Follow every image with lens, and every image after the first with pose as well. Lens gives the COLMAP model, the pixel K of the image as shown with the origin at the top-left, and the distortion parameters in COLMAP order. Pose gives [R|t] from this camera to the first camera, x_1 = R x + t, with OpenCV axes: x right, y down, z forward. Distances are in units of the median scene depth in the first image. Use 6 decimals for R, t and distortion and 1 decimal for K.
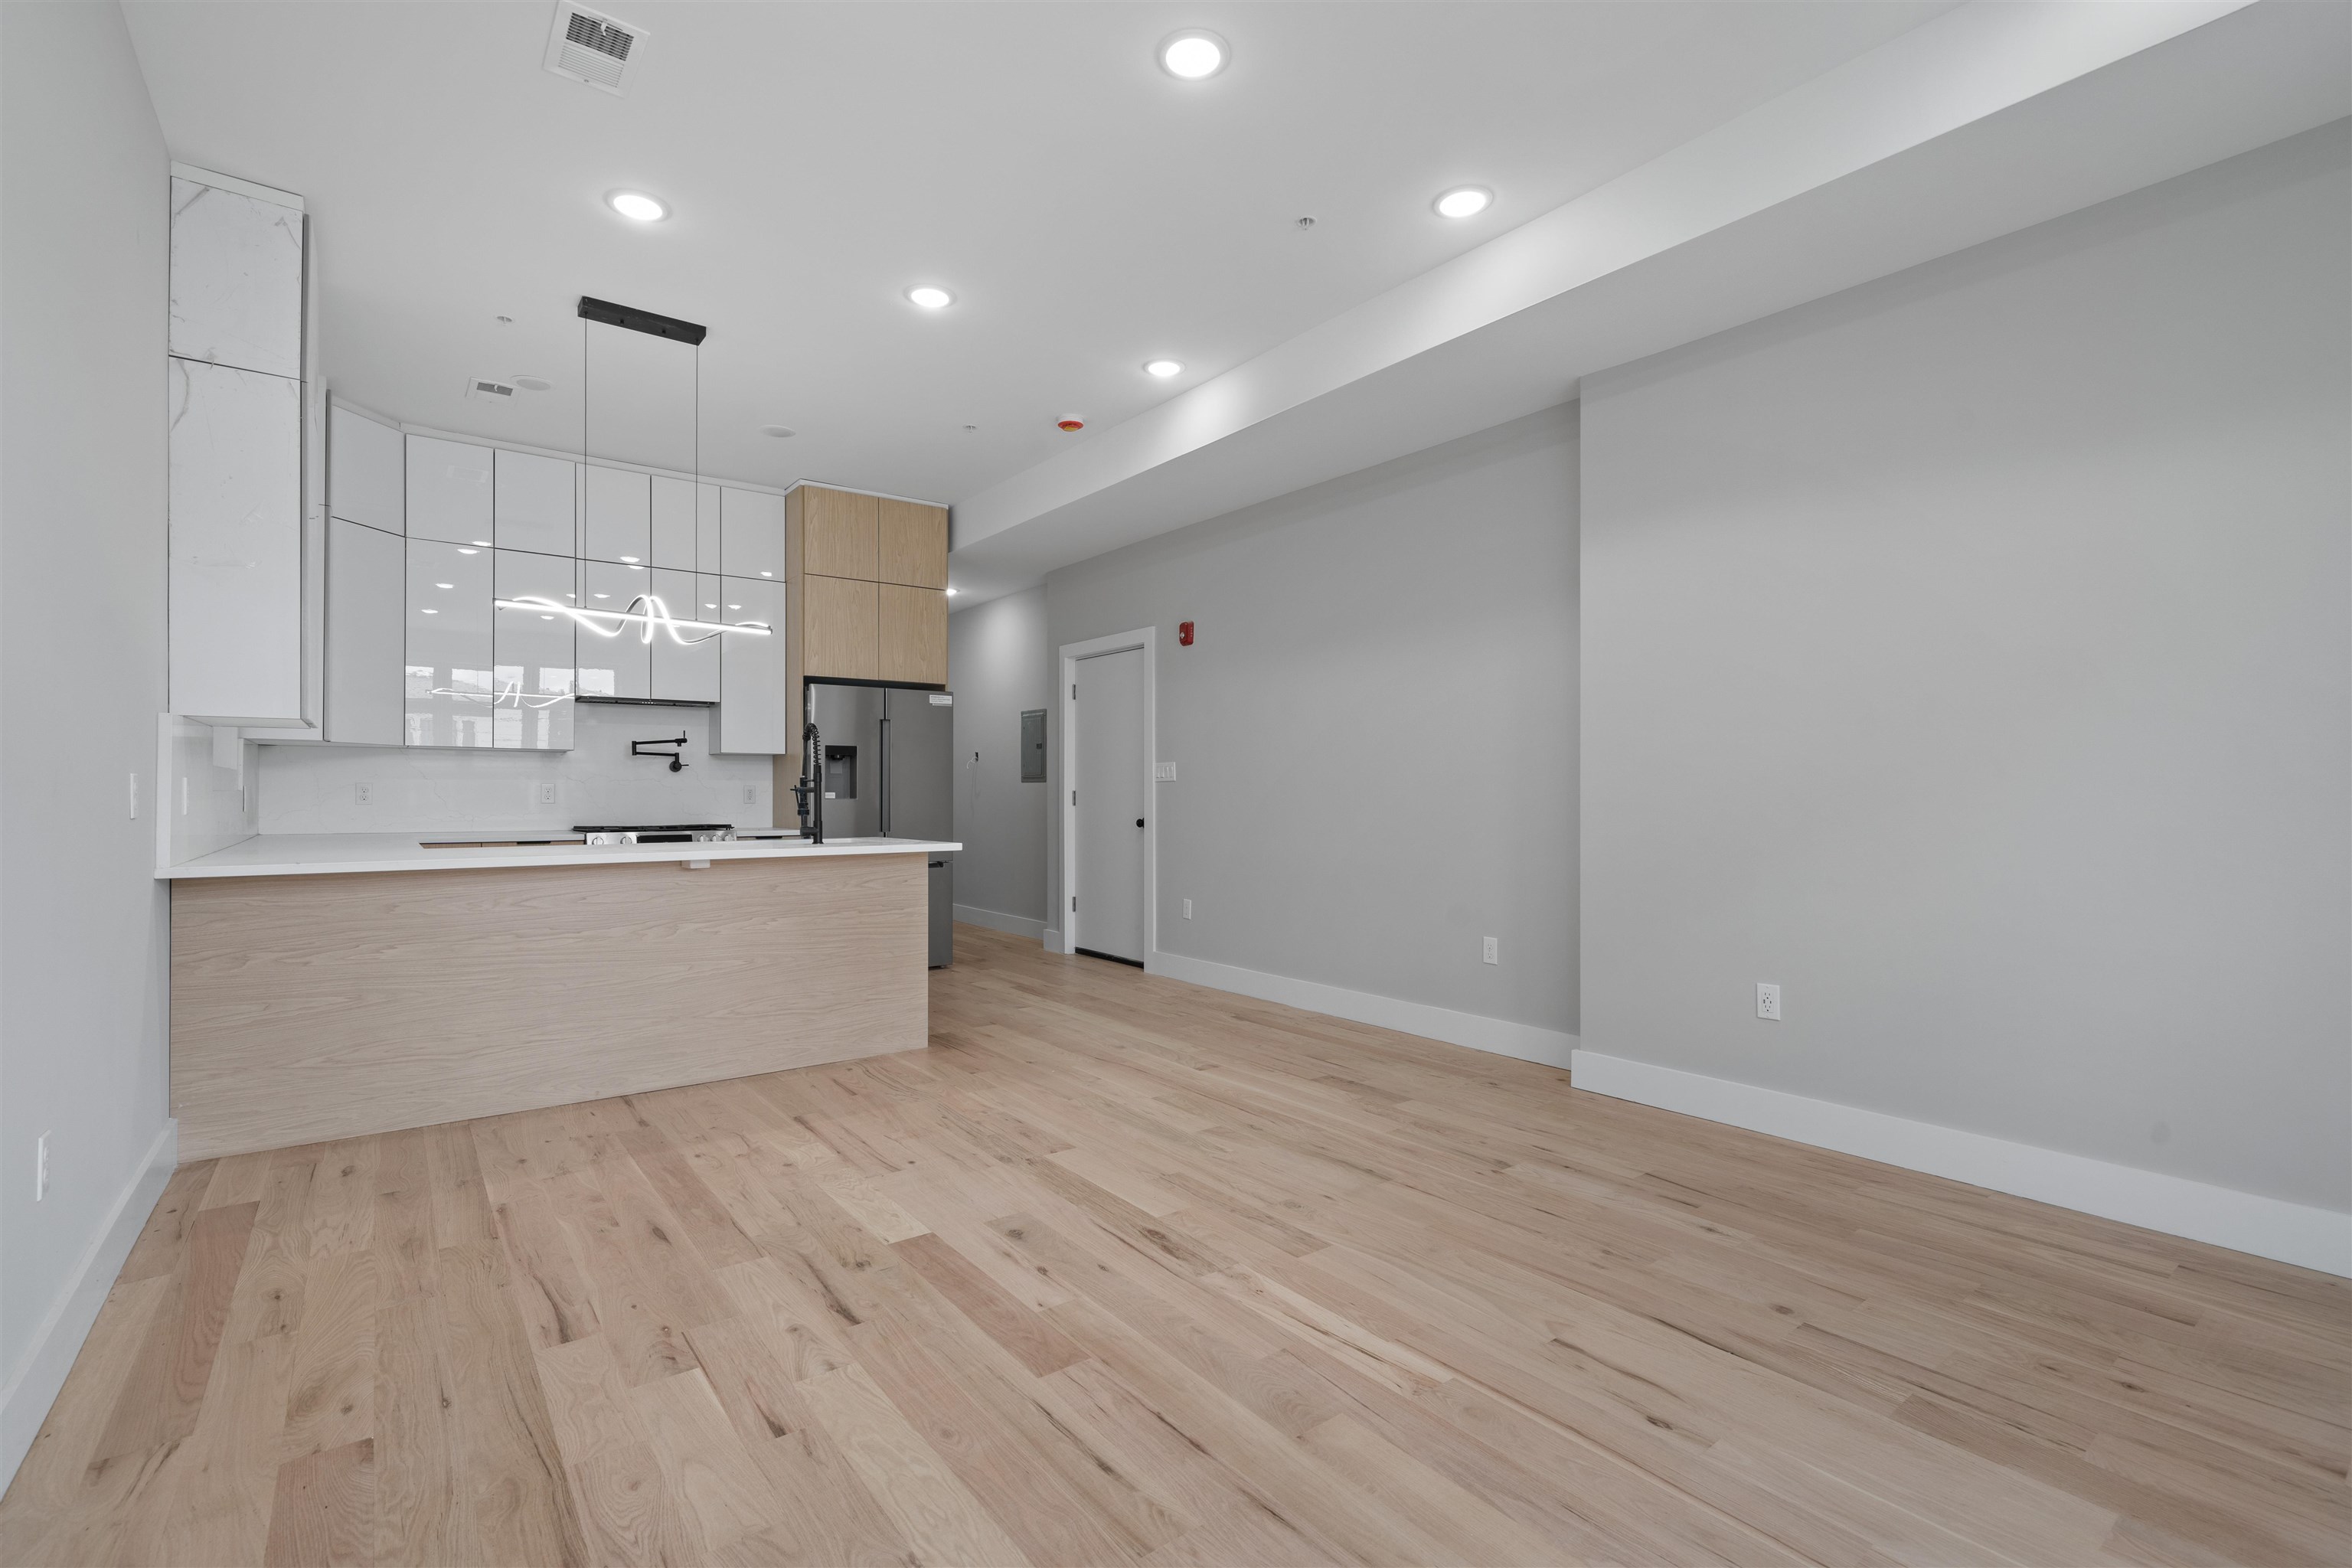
lens RADIAL K [[1036.8, 0, 1128.8], [0, 1036.8, 790.1], [0, 0, 1]] dist [-0.000753, 0.000163]
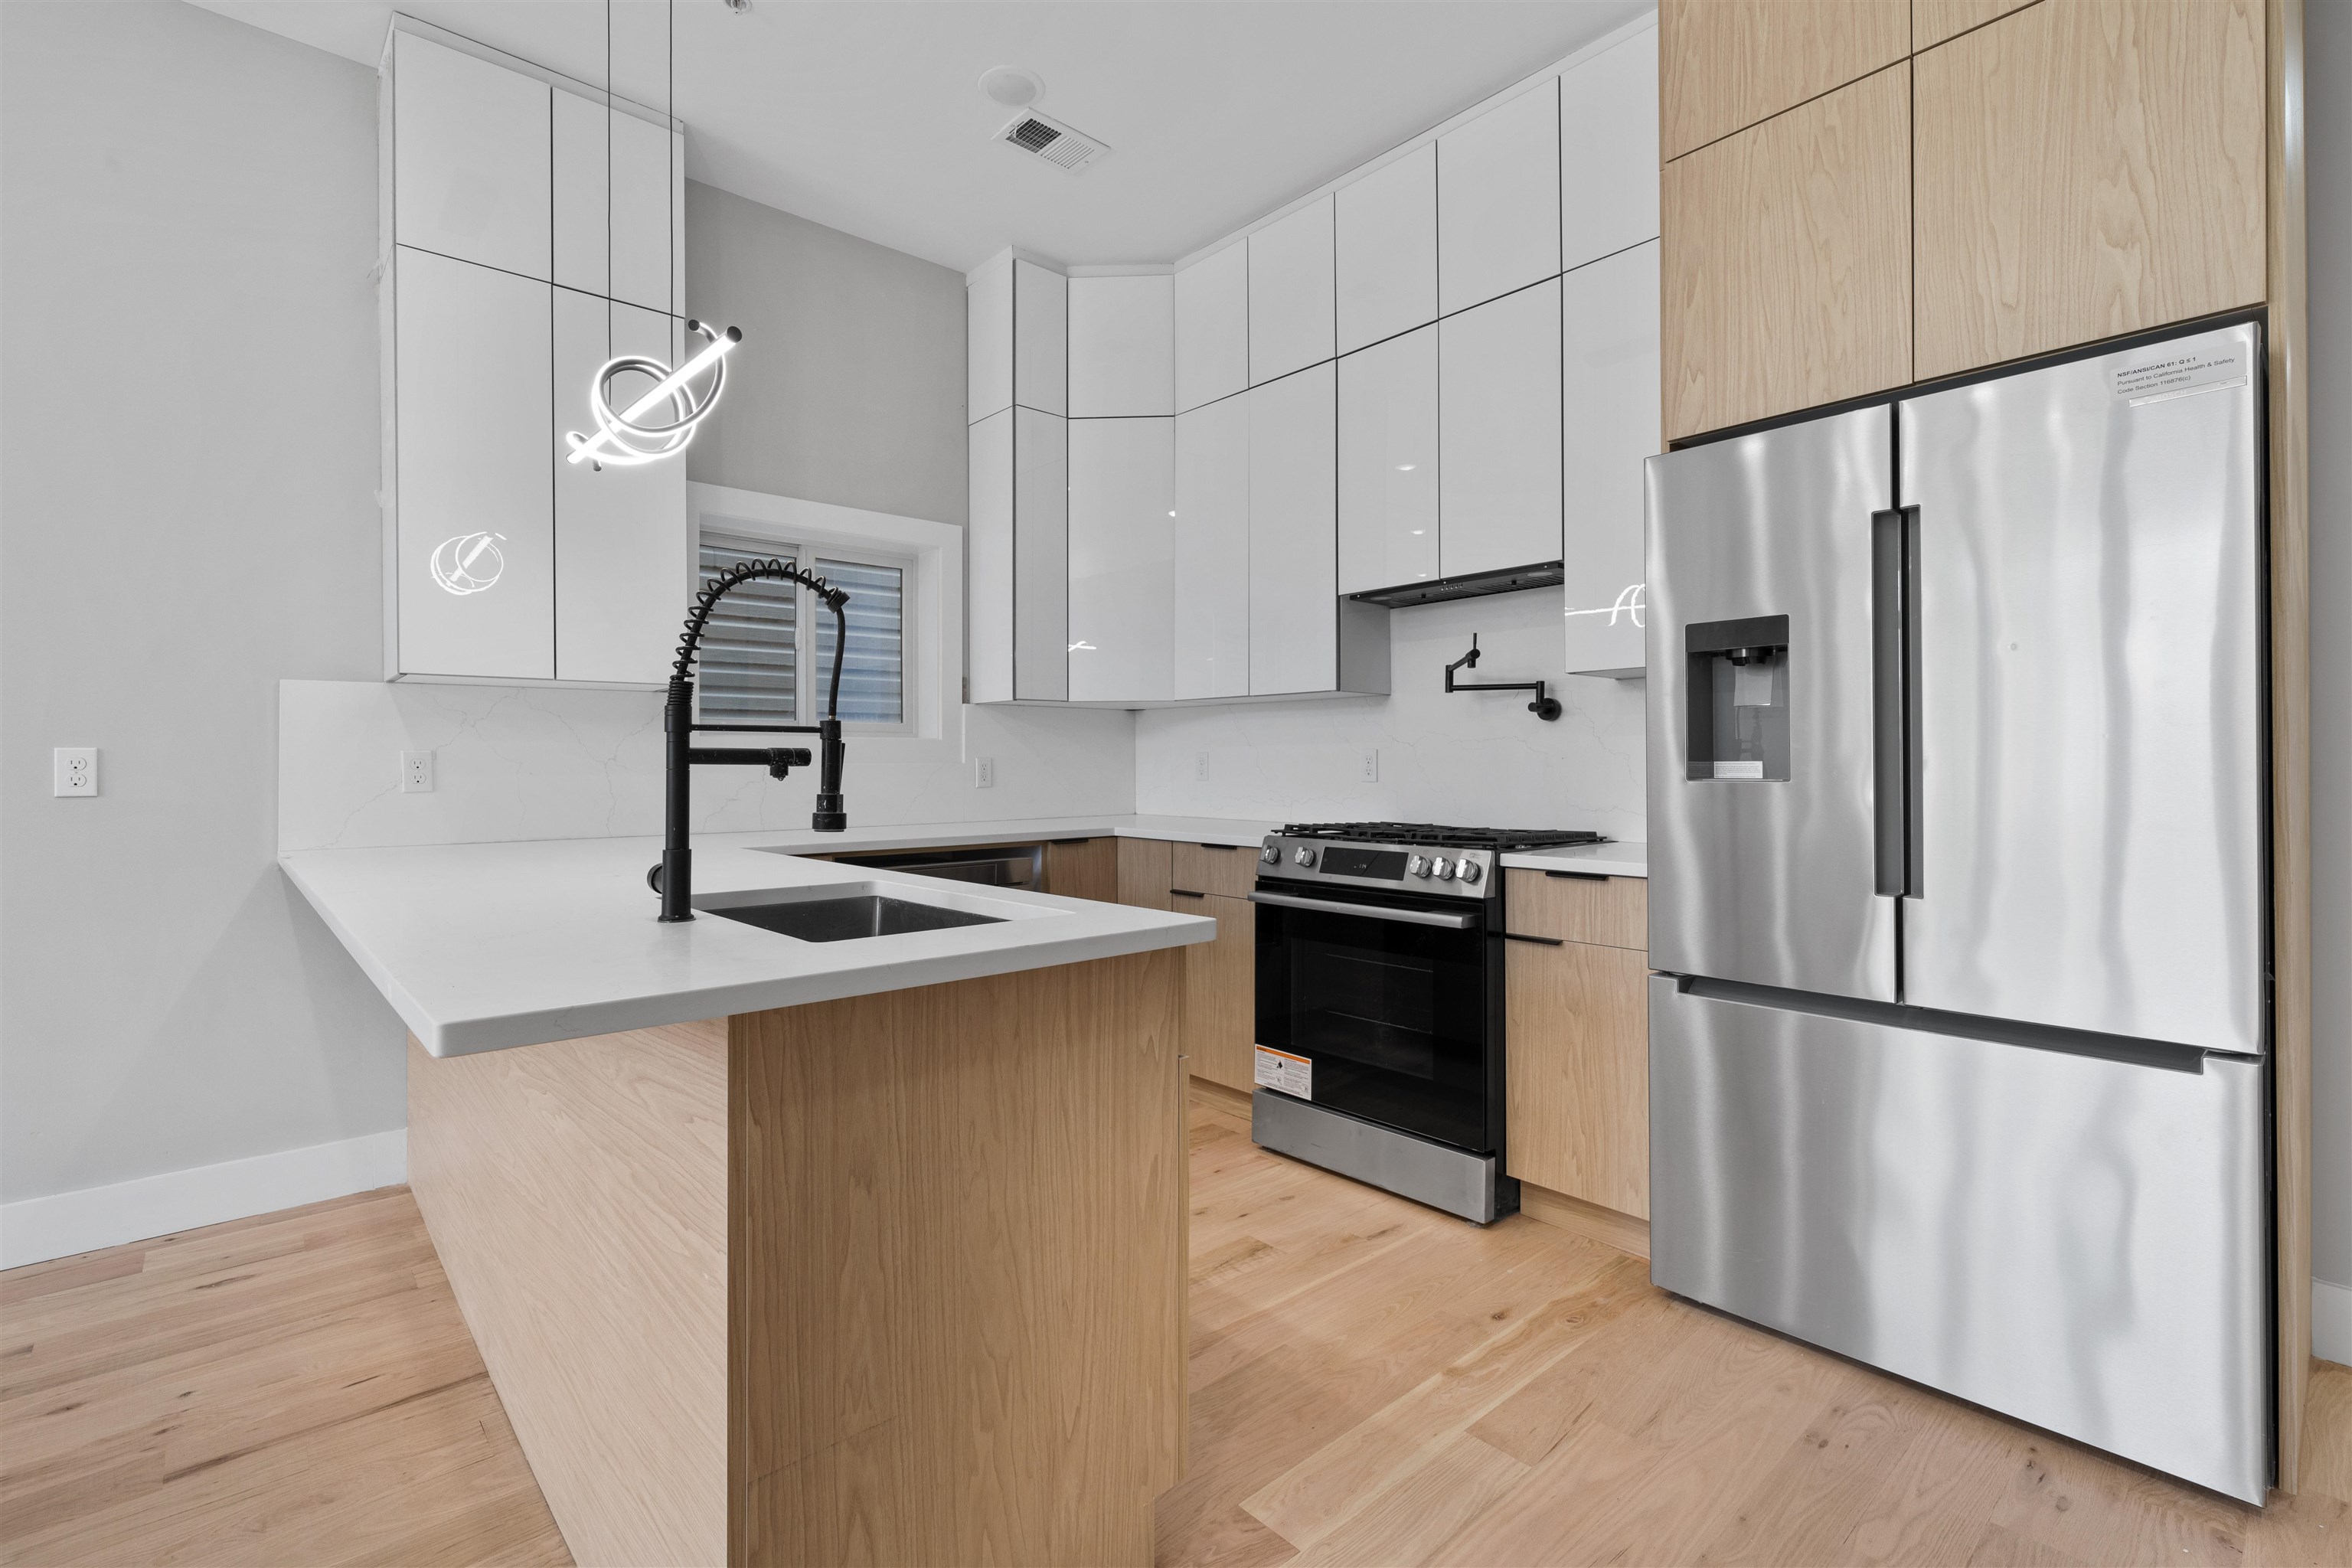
lens RADIAL K [[1036.8, 0, 1225.2], [0, 1036.8, 759.4], [0, 0, 1]] dist [-0.000753, 0.000163]
pose [[0.106291, -0.006616, -0.994313, 0.055009], [0.005605, 0.999966, -0.006055, 0.005205], [0.994319, -0.004929, 0.106324, 1.582239]]
